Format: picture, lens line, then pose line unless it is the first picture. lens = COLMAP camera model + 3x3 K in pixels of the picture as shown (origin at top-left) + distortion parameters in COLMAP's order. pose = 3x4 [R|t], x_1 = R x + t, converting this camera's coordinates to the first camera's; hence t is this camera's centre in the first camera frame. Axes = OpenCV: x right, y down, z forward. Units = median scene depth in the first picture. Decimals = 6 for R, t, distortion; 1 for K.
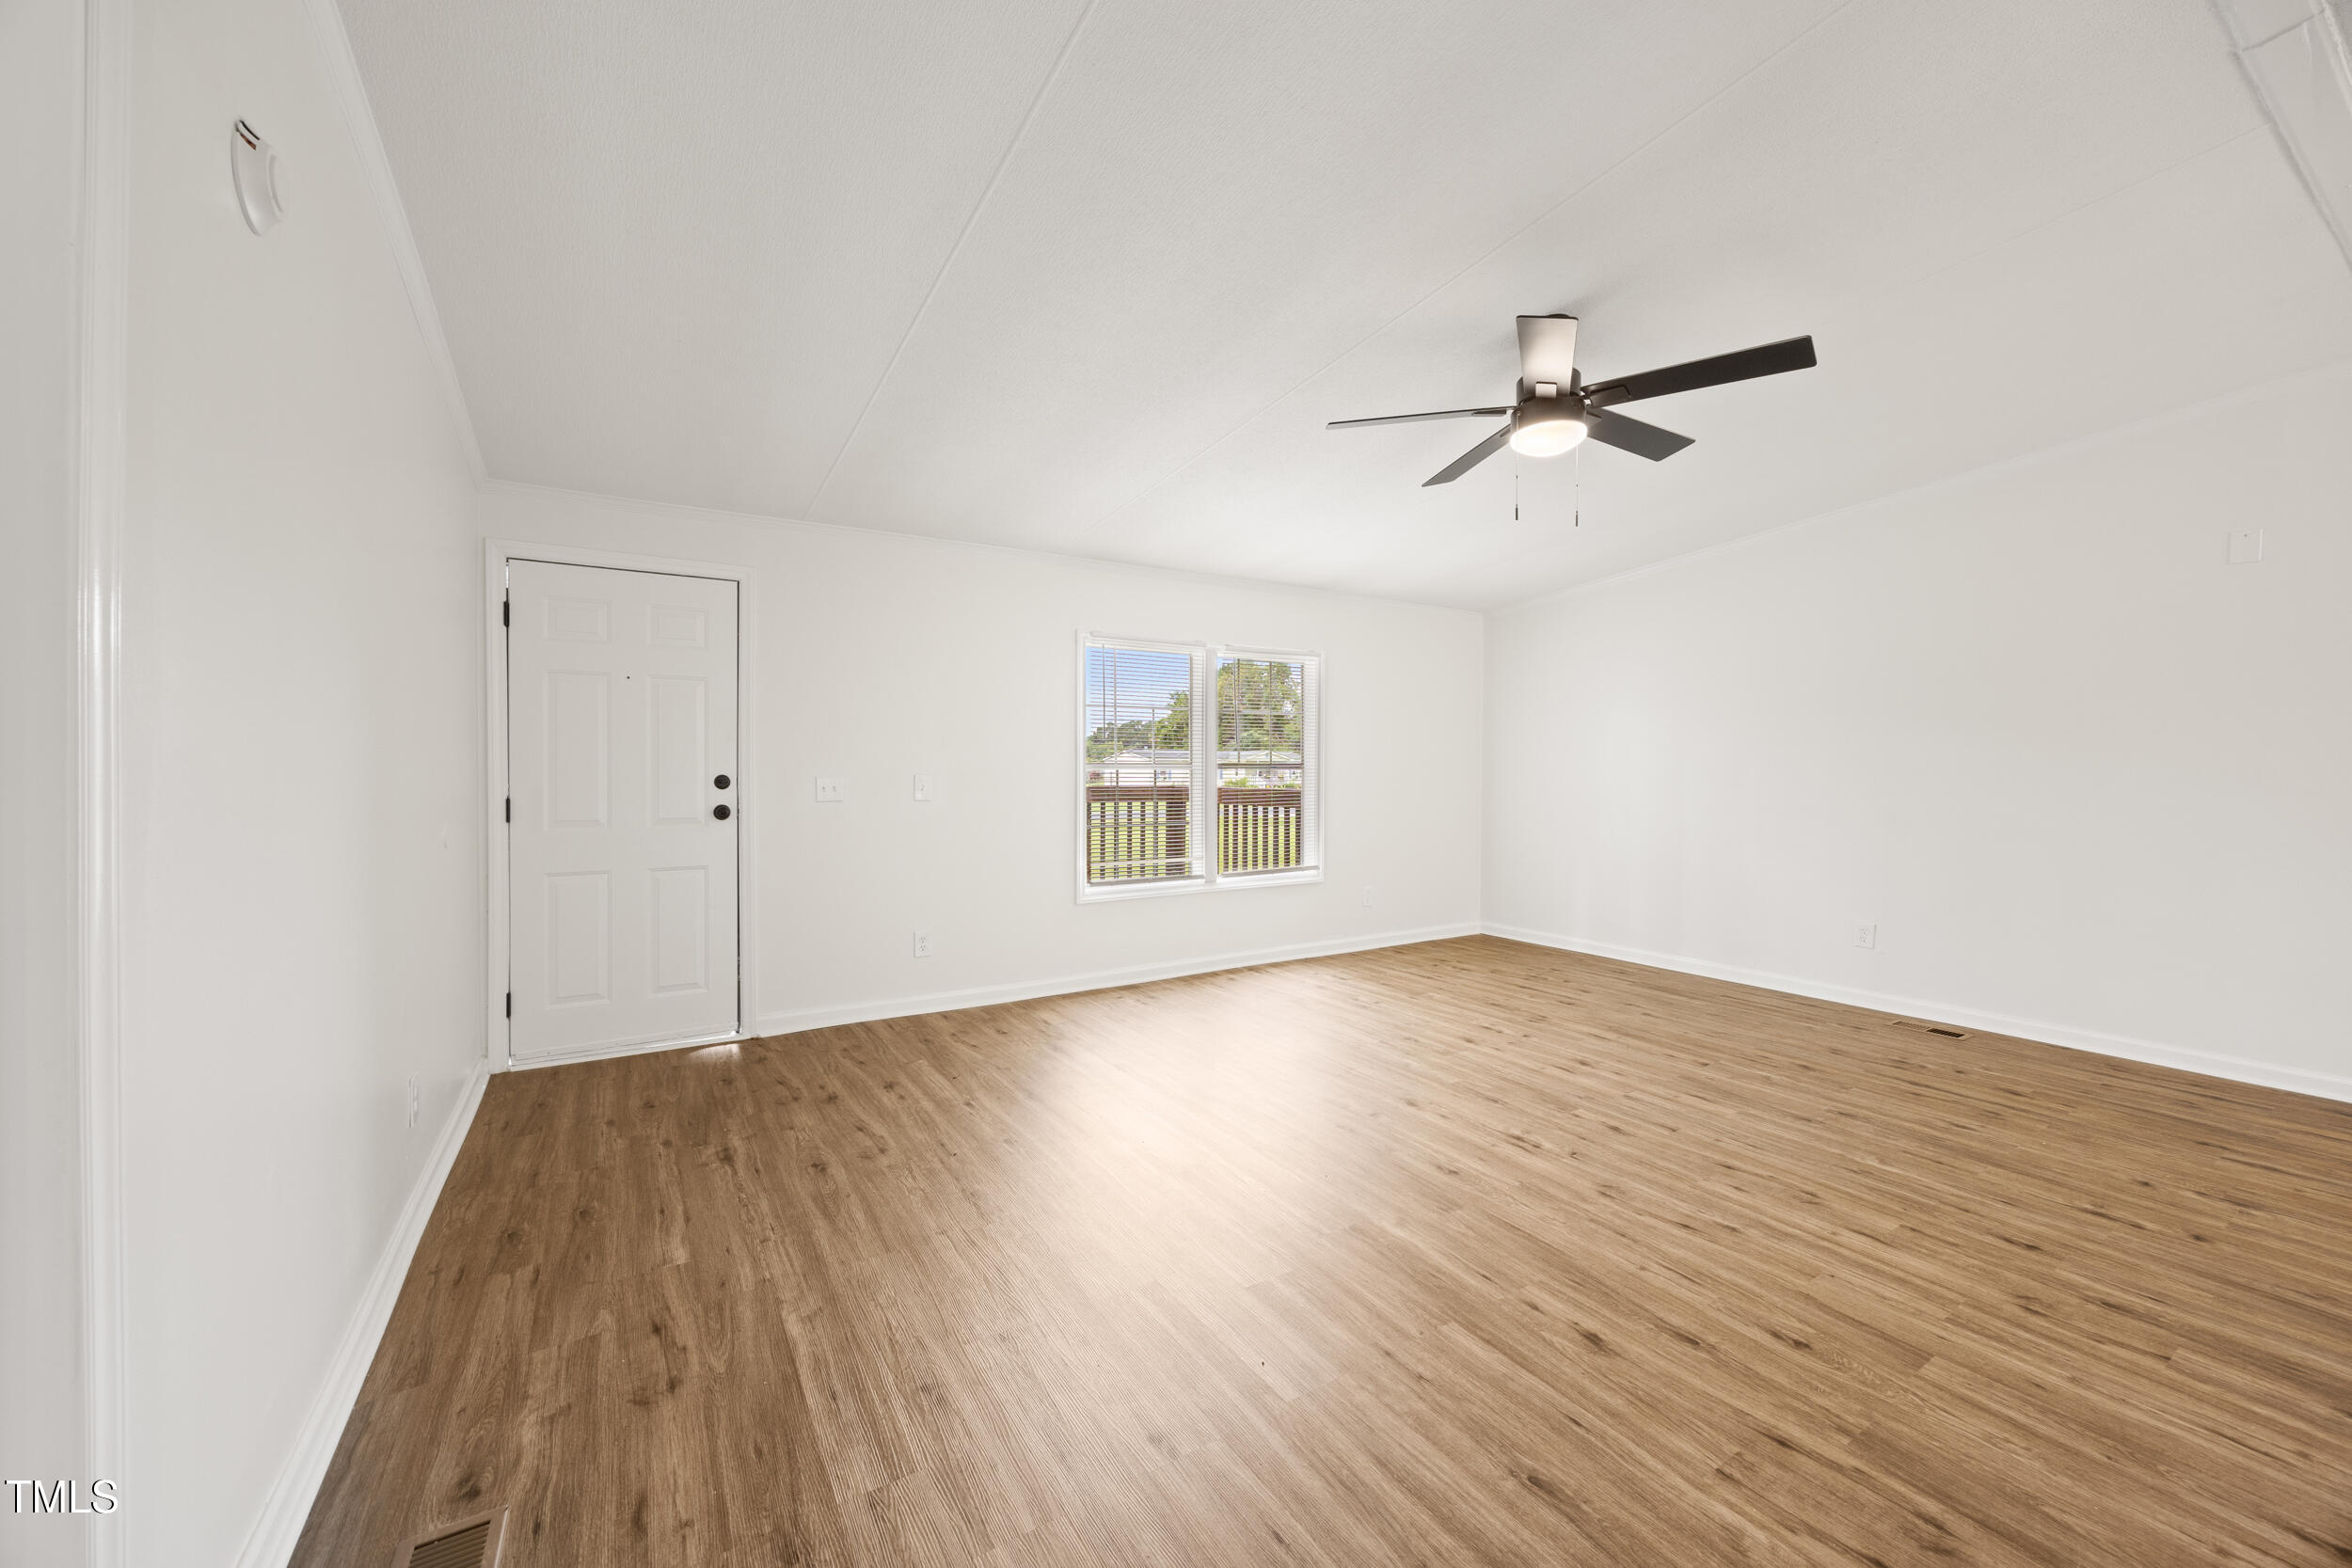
lens RADIAL K [[897.2, 0, 1186.0], [0, 897.2, 776.7], [0, 0, 1]] dist [-0.001218, -0.000191]
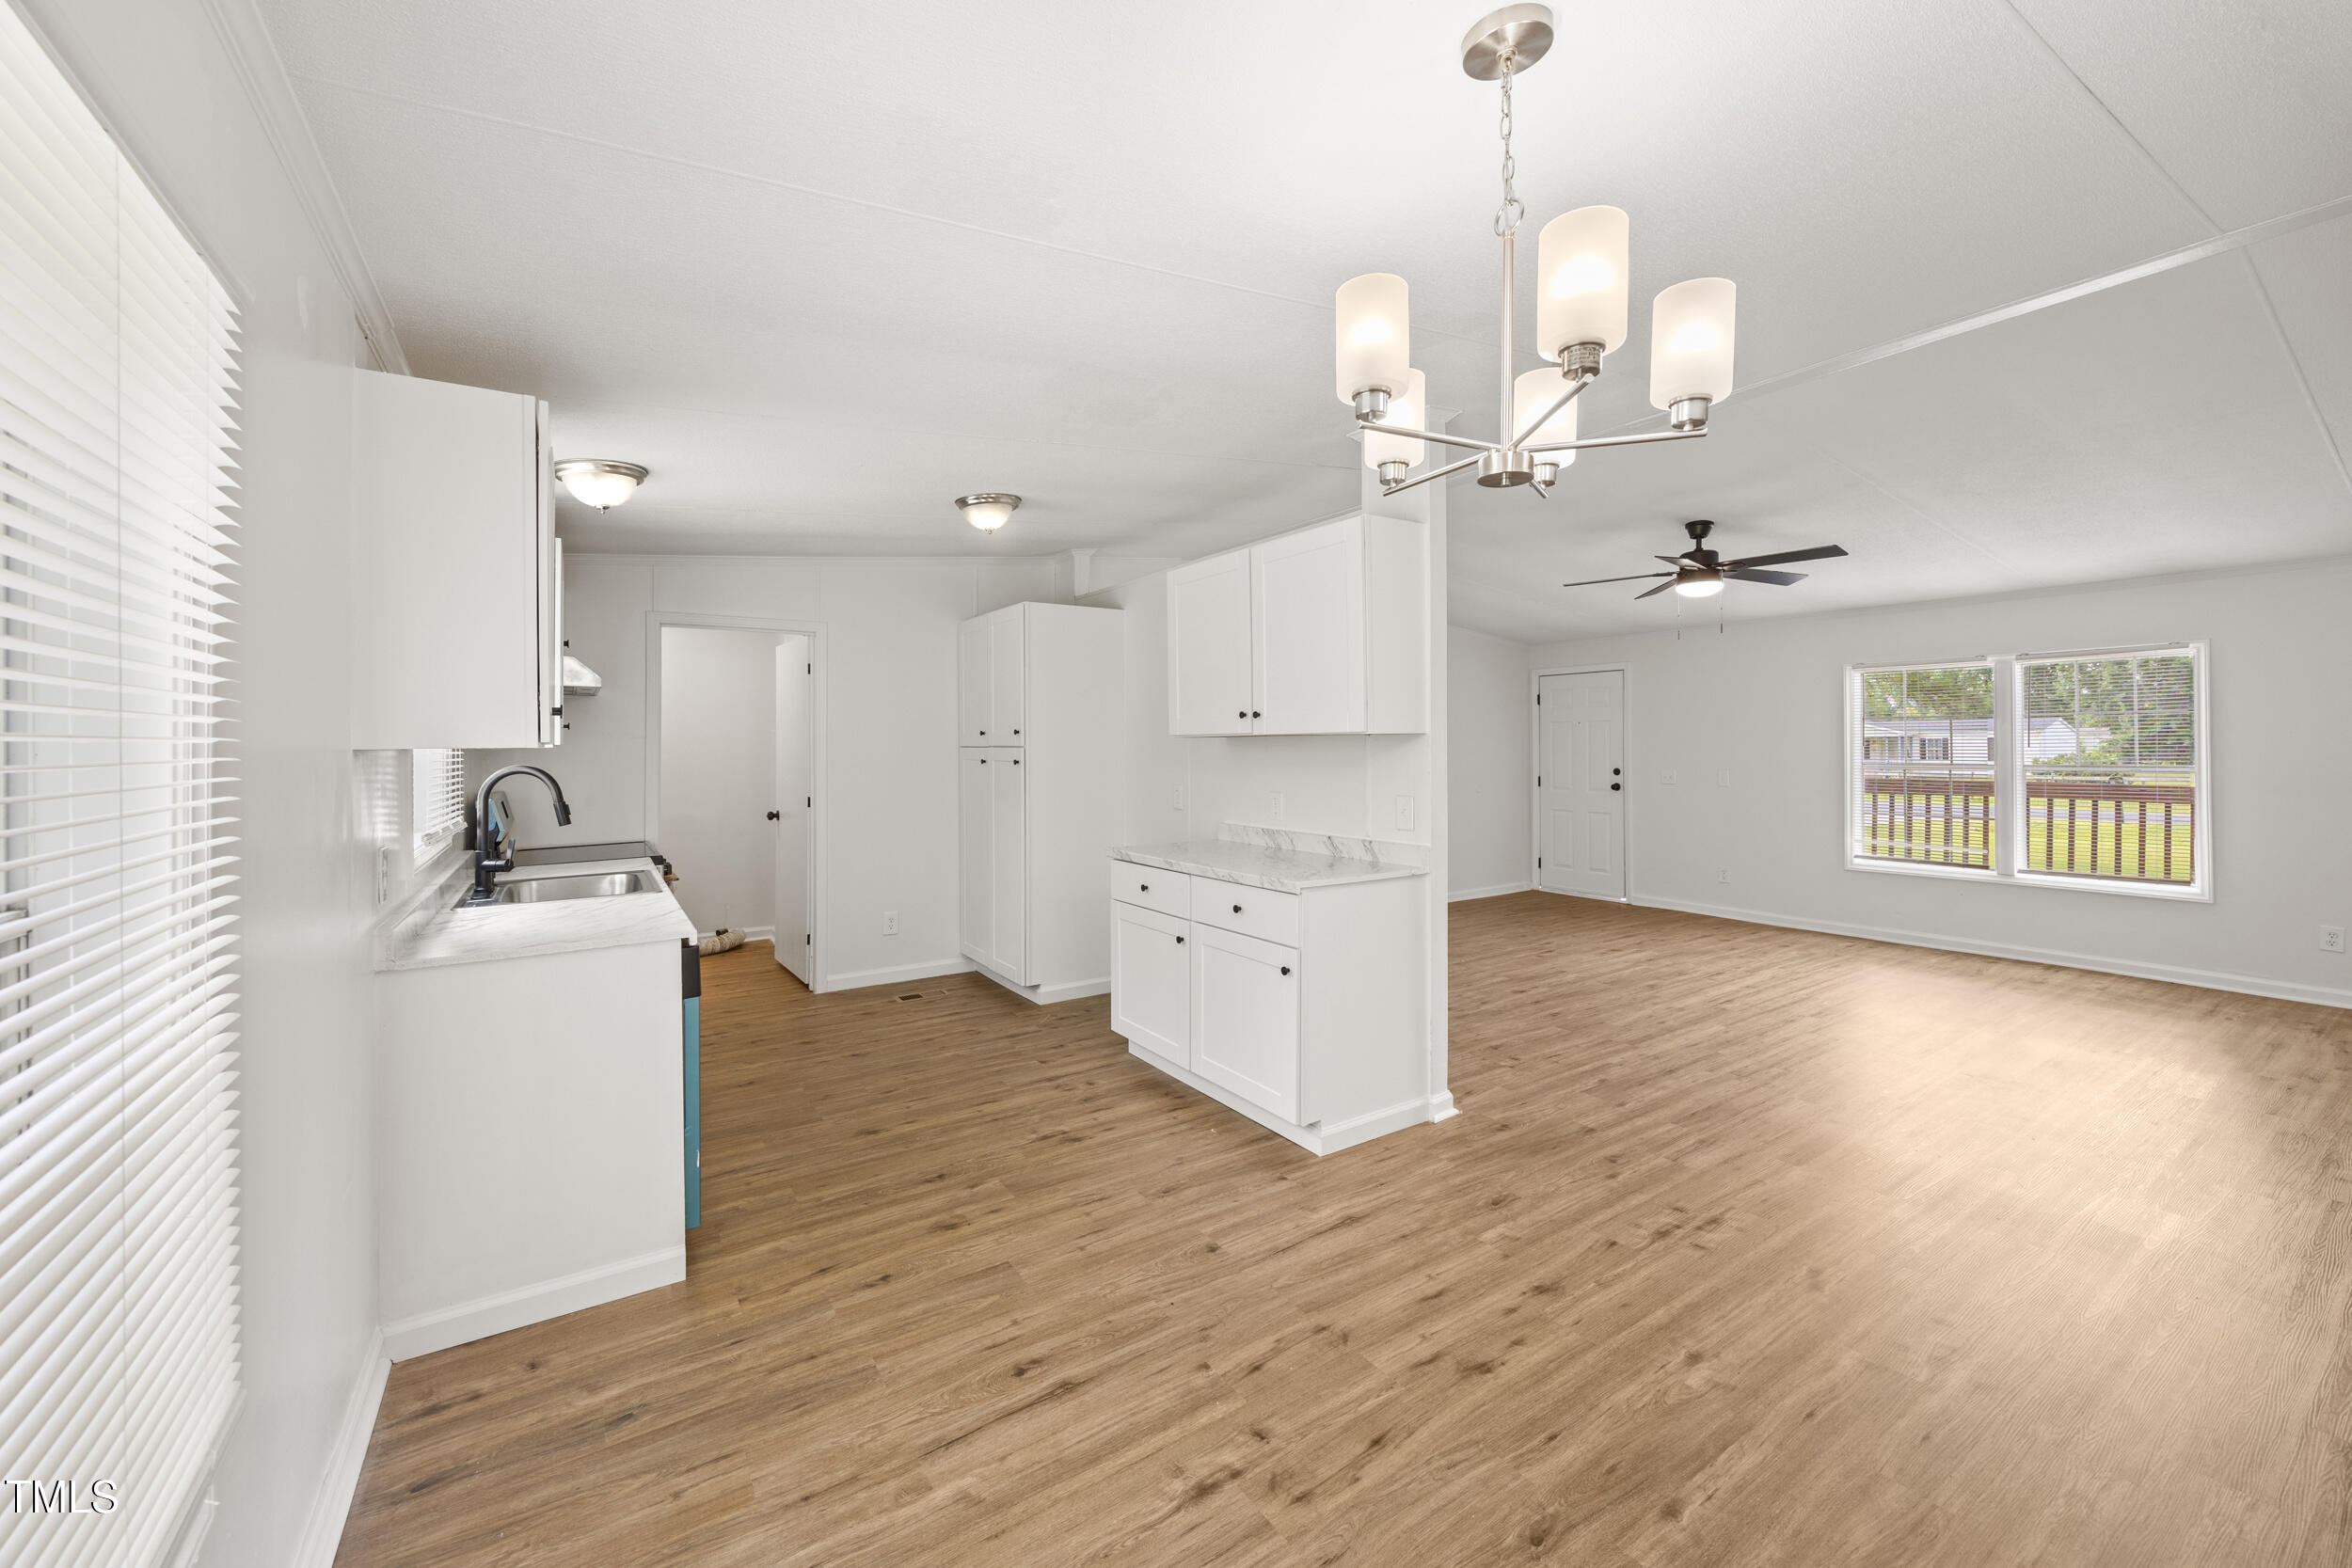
lens RADIAL K [[897.2, 0, 1143.6], [0, 897.2, 751.2], [0, 0, 1]] dist [-0.001218, -0.000191]
pose [[0.000491, 0.001459, -0.999999, 2.179341], [-0.004748, 0.999988, 0.001457, -0.057053], [0.999989, 0.004747, 0.000498, -0.086199]]
